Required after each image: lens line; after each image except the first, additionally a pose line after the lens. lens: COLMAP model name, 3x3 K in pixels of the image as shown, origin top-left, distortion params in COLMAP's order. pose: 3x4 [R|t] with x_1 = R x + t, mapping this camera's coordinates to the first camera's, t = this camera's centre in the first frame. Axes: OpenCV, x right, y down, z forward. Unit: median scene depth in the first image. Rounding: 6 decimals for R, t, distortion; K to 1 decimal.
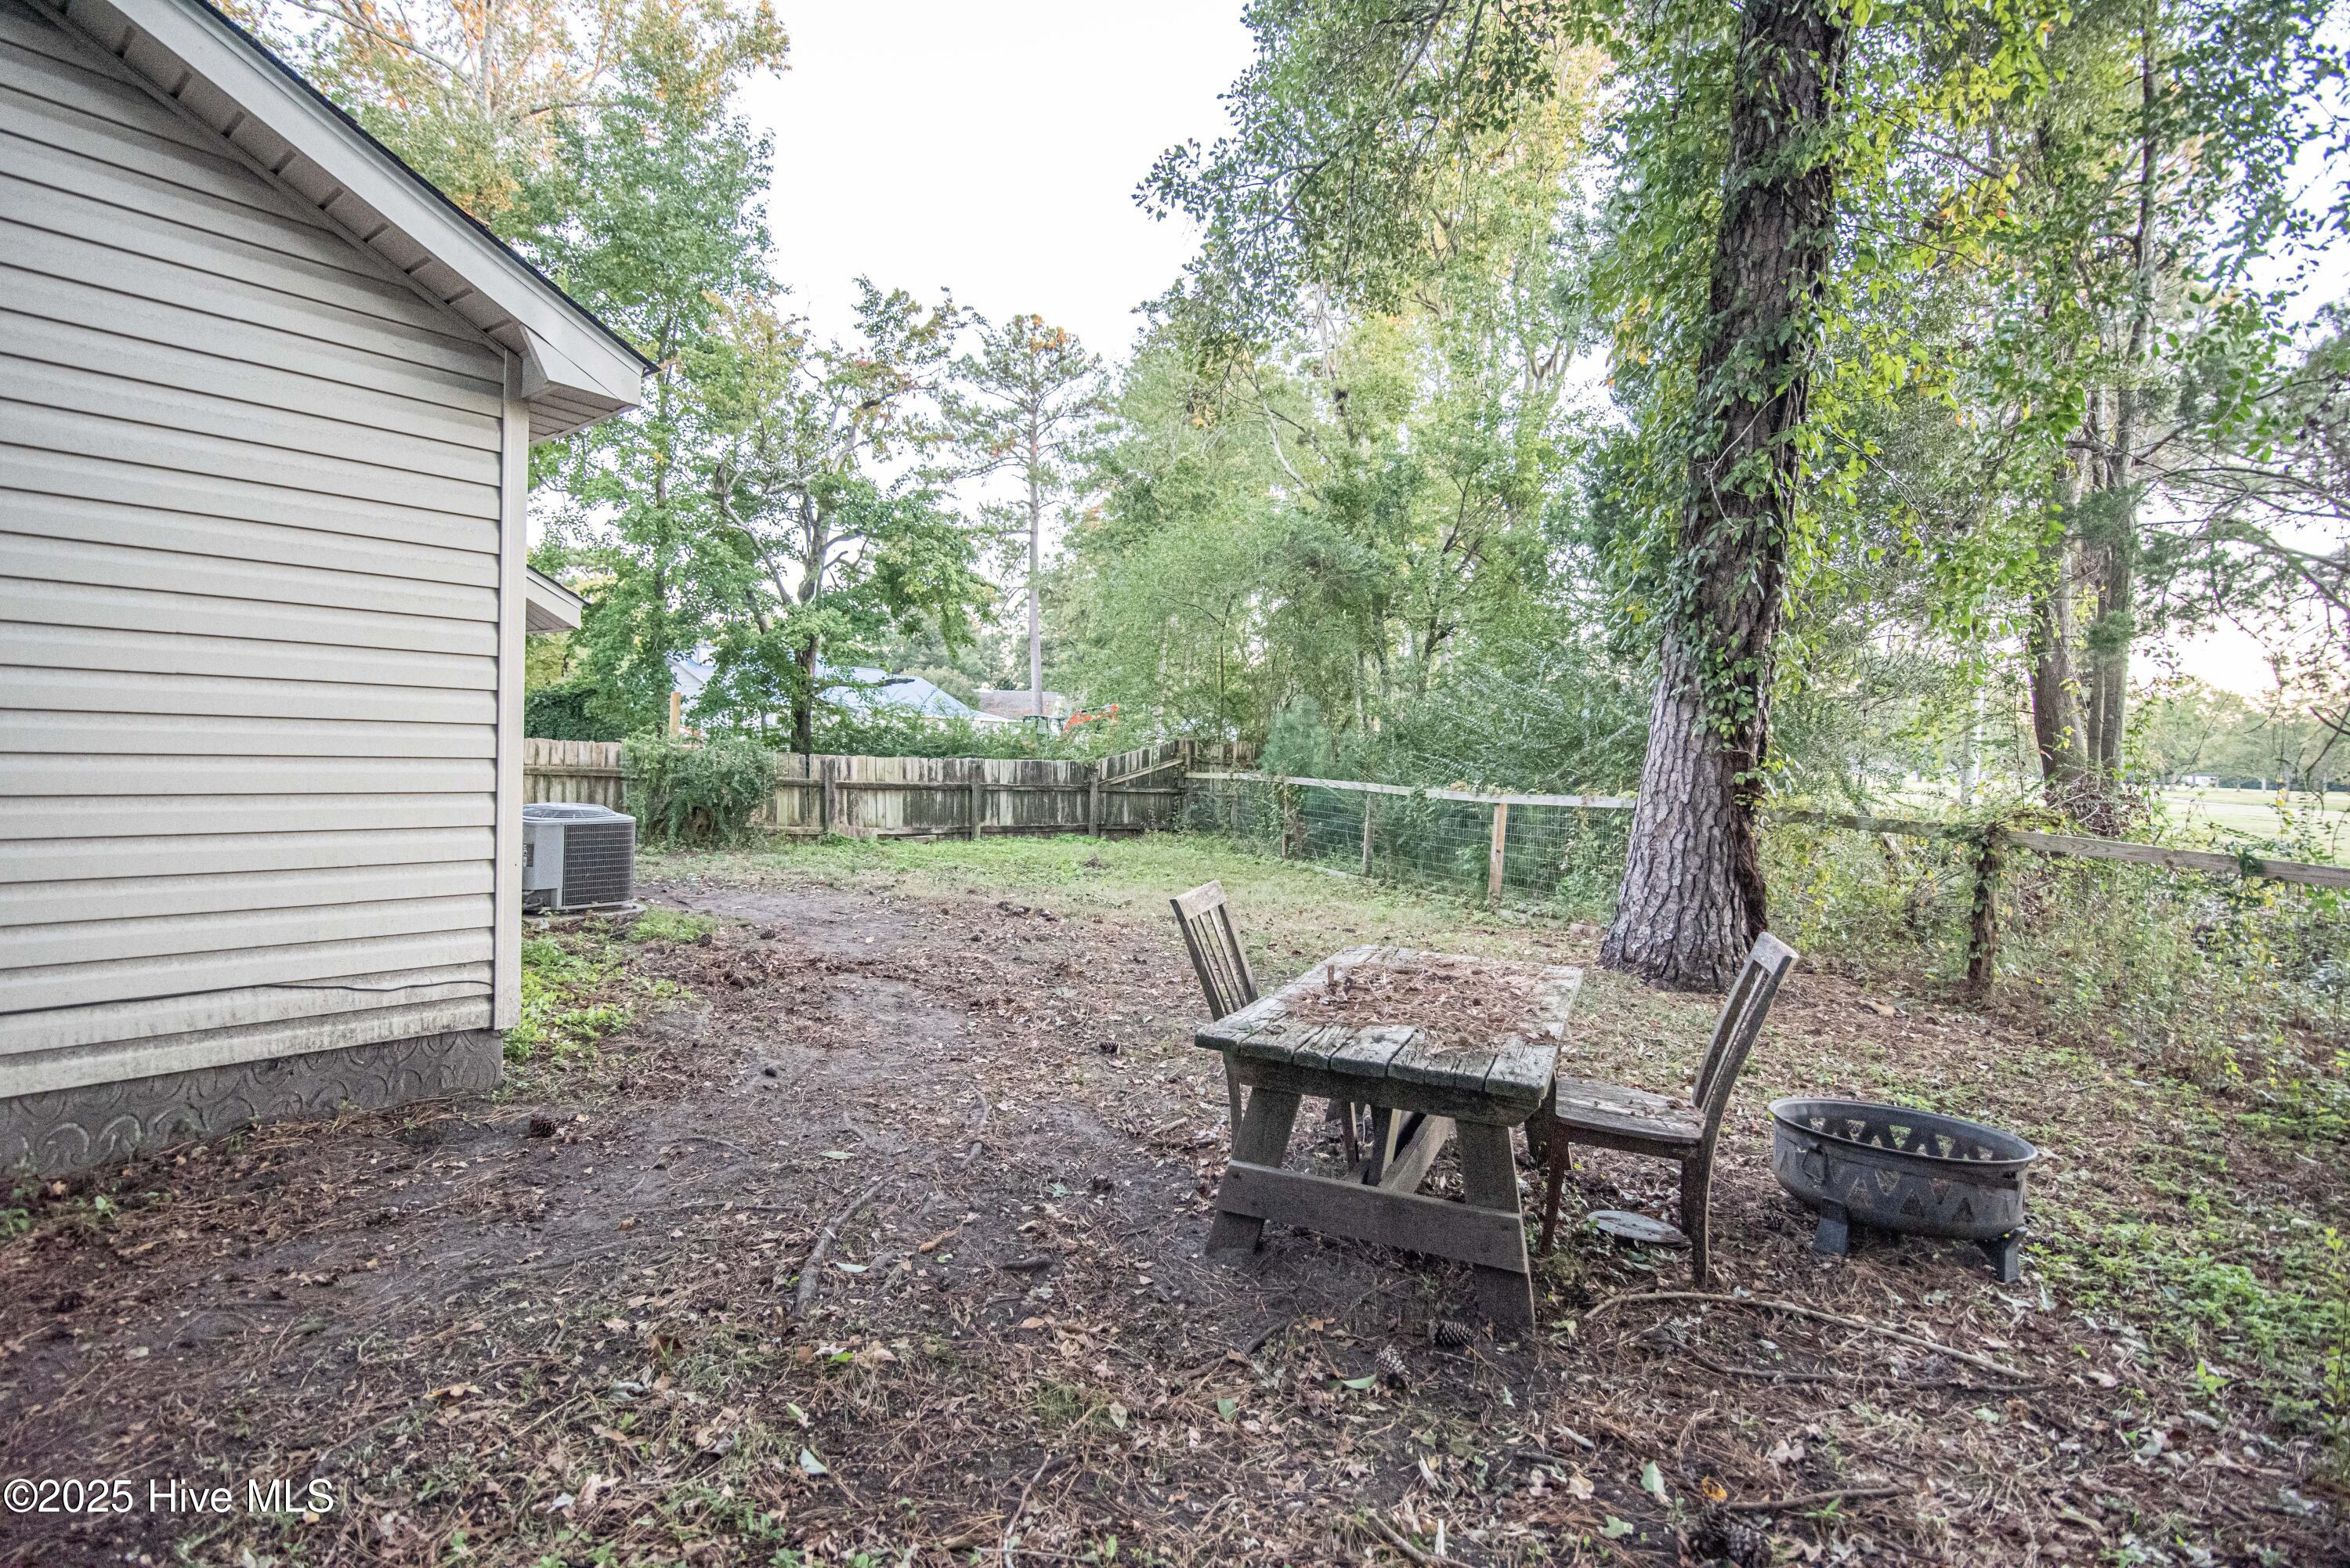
lens RADIAL K [[1174.2, 0, 1182.4], [0, 1174.2, 784.6], [0, 0, 1]] dist [-0.019945, 0.000939]
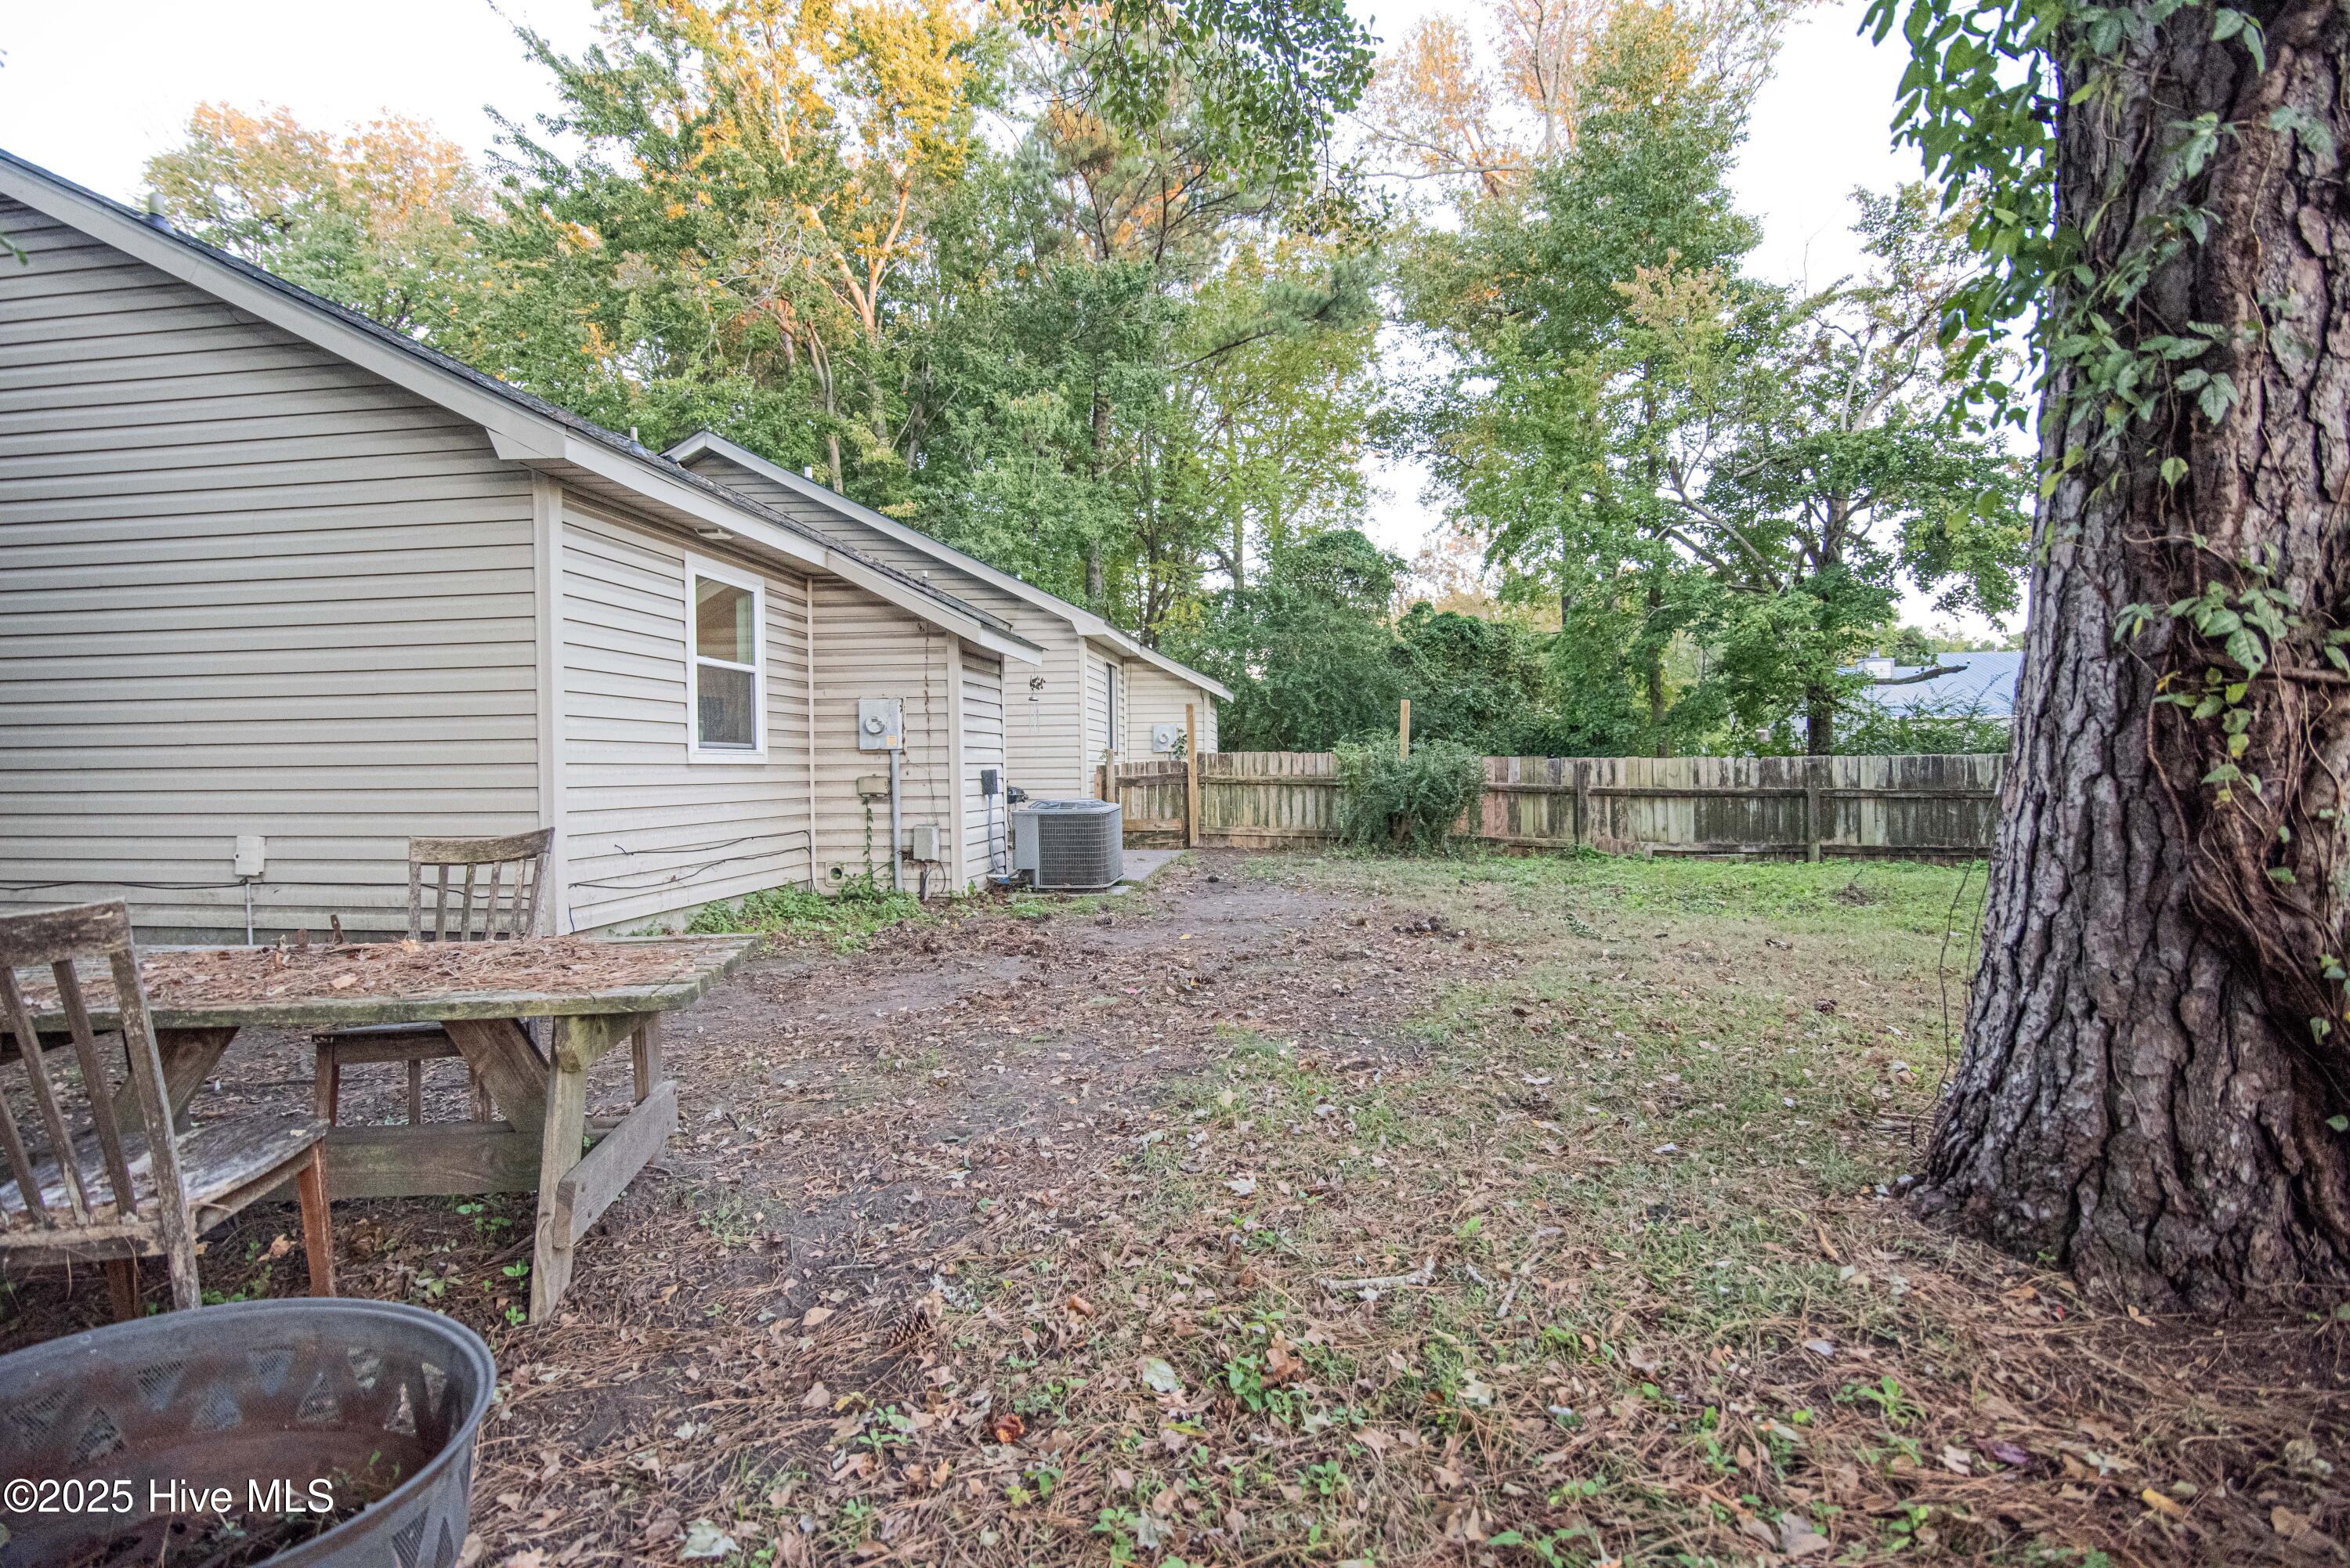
lens RADIAL K [[1174.2, 0, 1175.0], [0, 1174.2, 779.6], [0, 0, 1]] dist [-0.019945, 0.000939]
pose [[0.500398, -0.033077, -0.865163, 0.306234], [0.000703, 0.999285, -0.037799, 0.024541], [0.865795, 0.018307, 0.500064, 0.298741]]
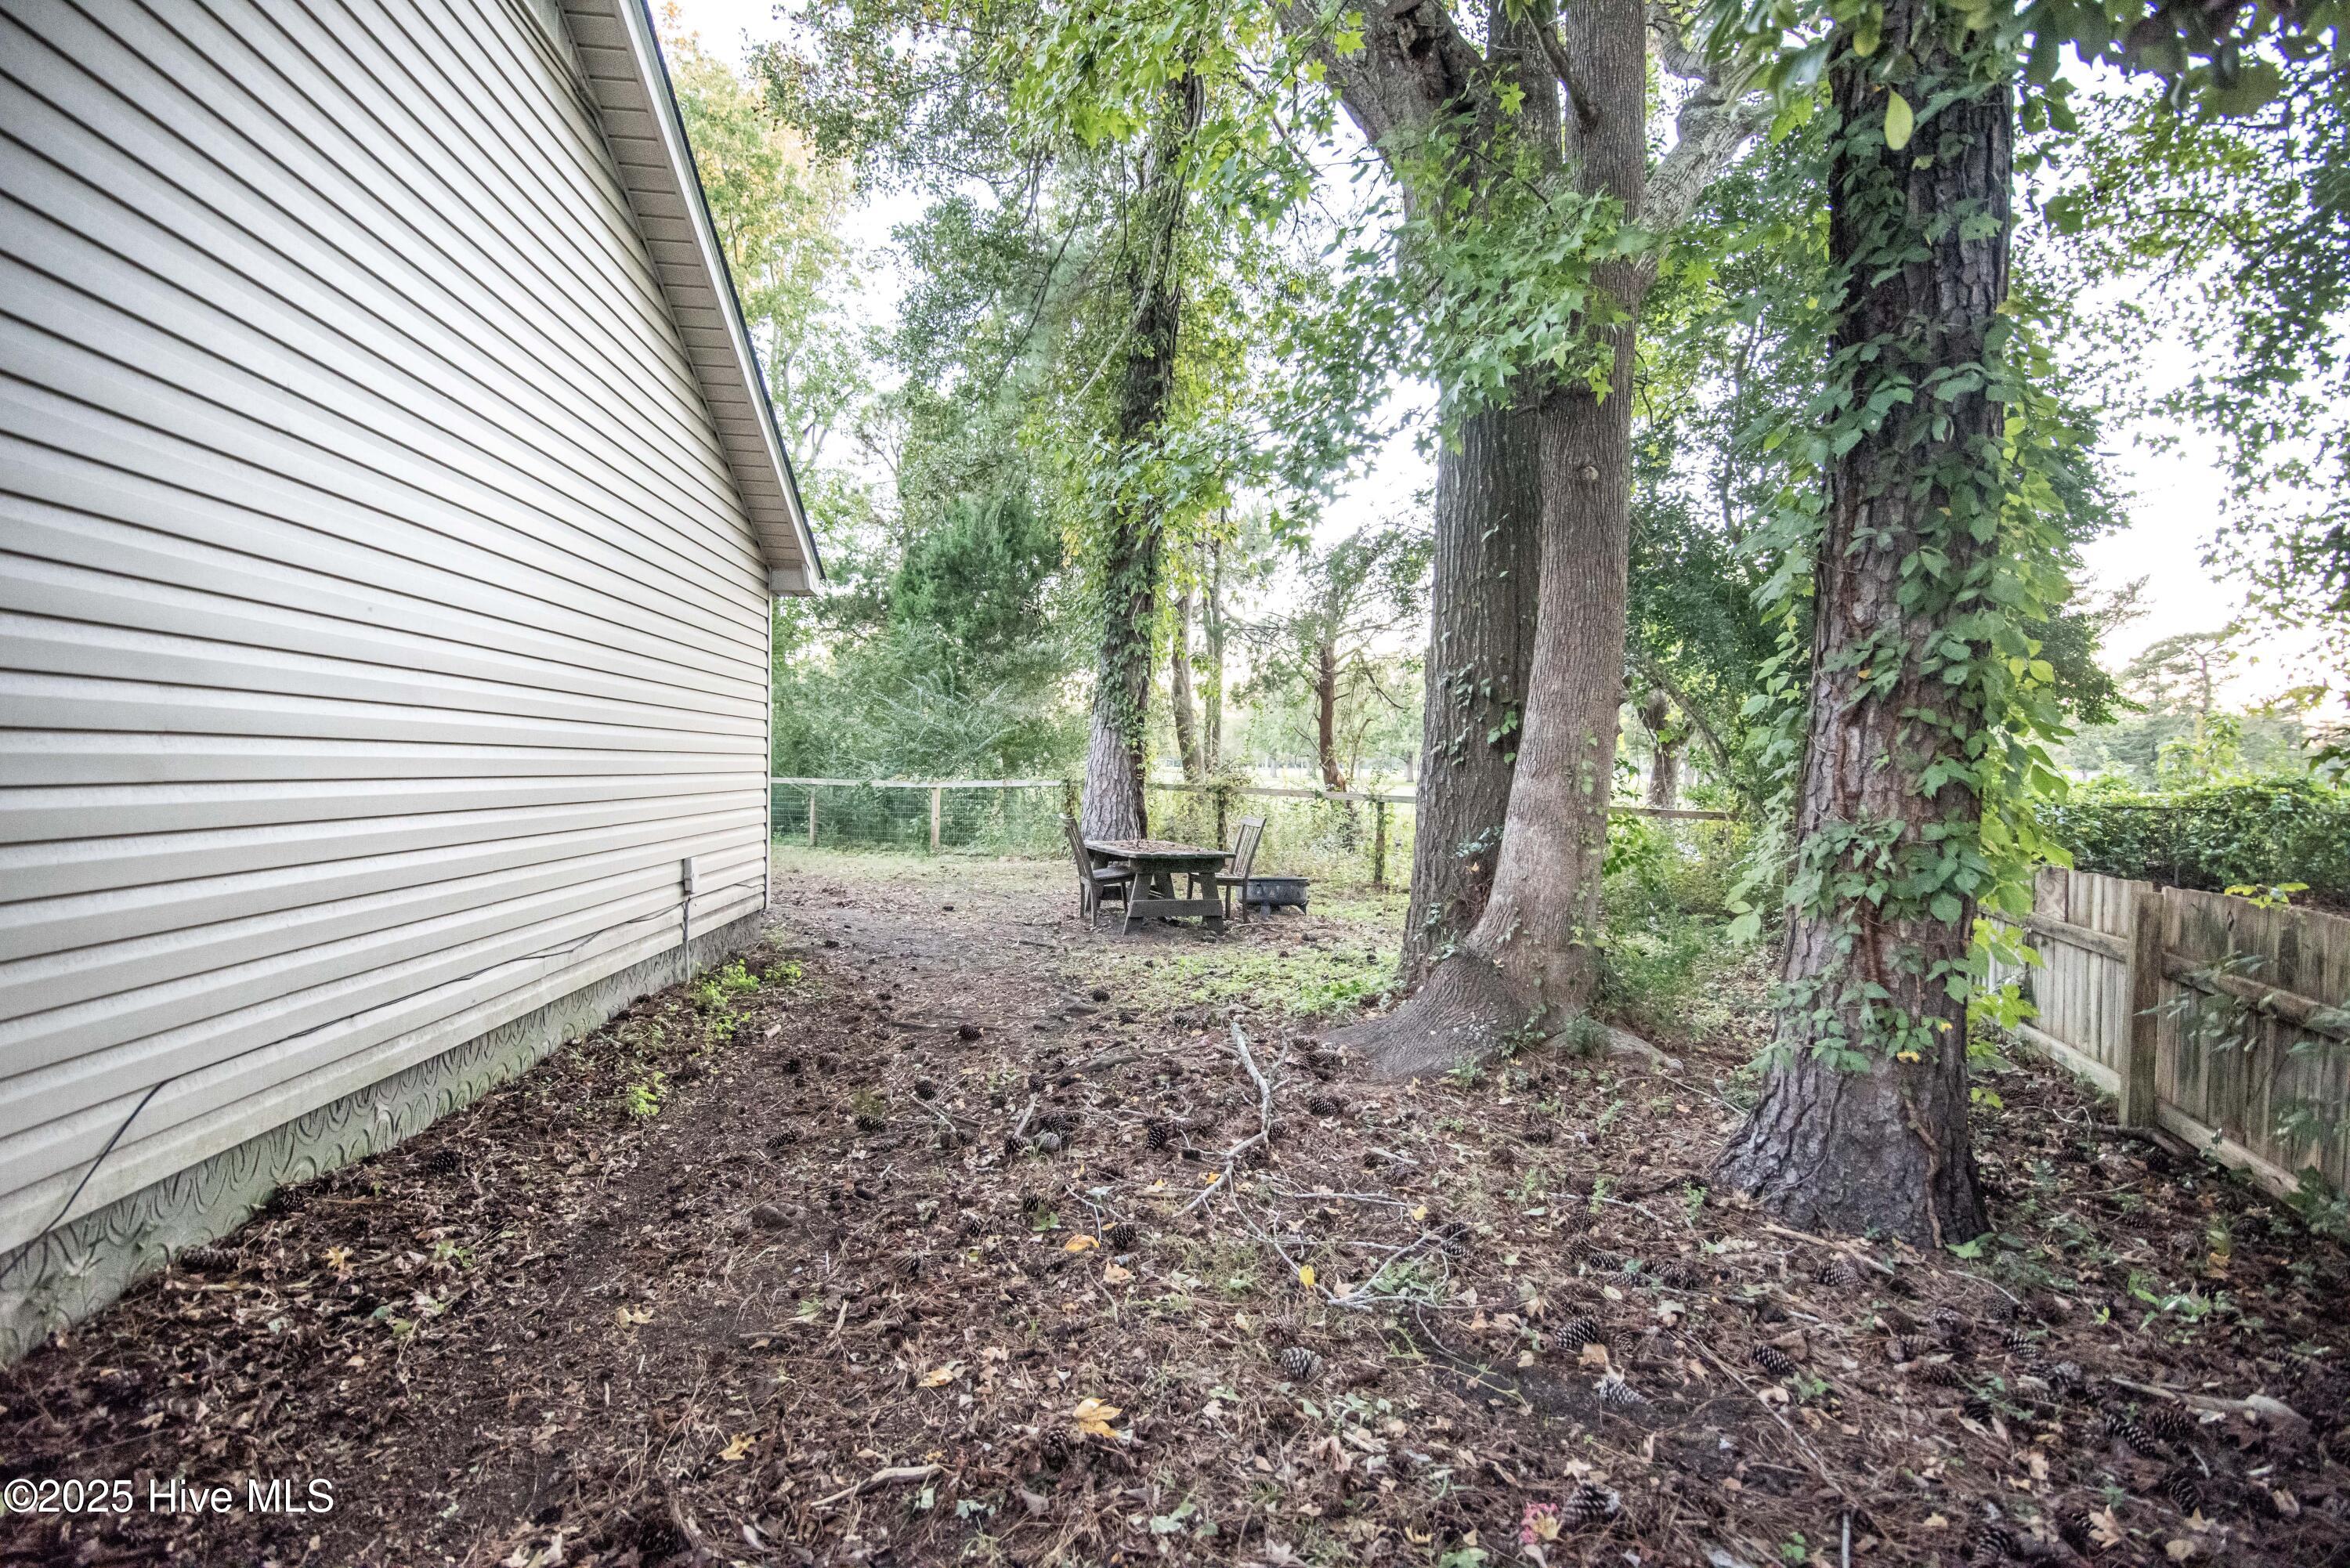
lens RADIAL K [[1174.2, 0, 1174.2], [0, 1174.2, 780.4], [0, 0, 1]] dist [-0.019945, 0.000939]
pose [[0.746309, -0.030162, 0.664916, -0.434113], [0.030499, 0.999473, 0.011106, -0.000894], [-0.664900, 0.011991, 0.746836, -0.308365]]
